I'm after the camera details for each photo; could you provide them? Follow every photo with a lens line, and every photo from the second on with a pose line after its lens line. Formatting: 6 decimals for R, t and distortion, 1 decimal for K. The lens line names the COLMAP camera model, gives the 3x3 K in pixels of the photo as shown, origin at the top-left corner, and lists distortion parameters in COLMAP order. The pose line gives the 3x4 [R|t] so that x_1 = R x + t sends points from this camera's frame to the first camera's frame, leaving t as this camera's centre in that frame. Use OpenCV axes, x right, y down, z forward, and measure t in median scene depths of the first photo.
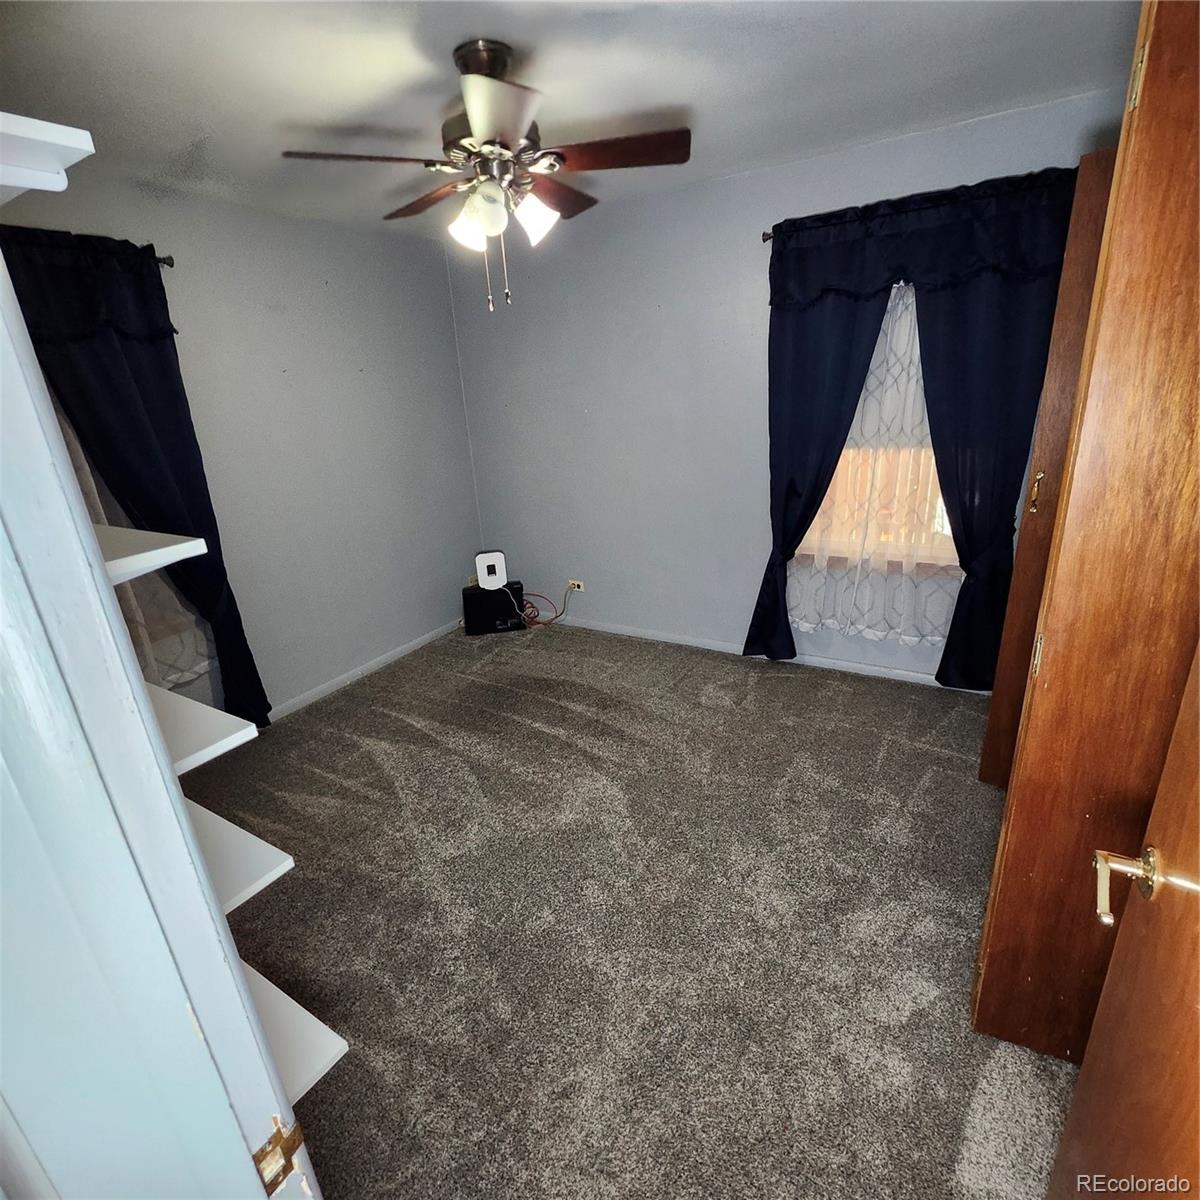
lens RADIAL K [[625.9, 0, 605.2], [0, 625.9, 608.3], [0, 0, 1]] dist [0.000217, -0.003079]
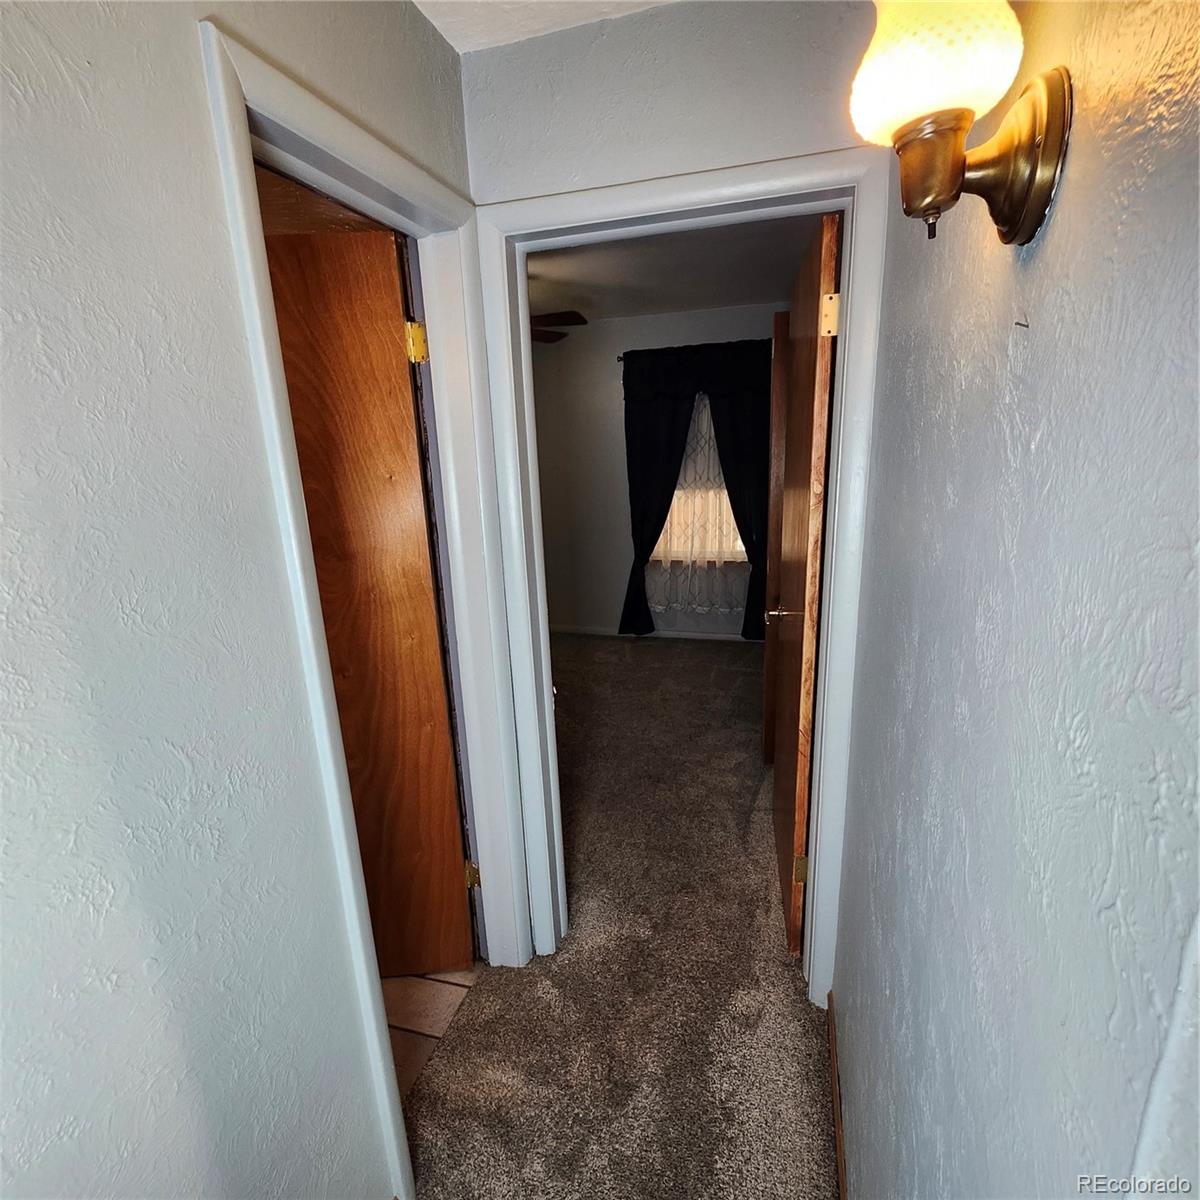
lens RADIAL K [[625.9, 0, 605.2], [0, 625.9, 608.3], [0, 0, 1]] dist [0.000217, -0.003079]
pose [[0.966057, -0.044903, 0.254396, -0.197257], [0.067548, 0.994424, -0.080987, 0.151084], [-0.249341, 0.095422, 0.963703, -0.431618]]
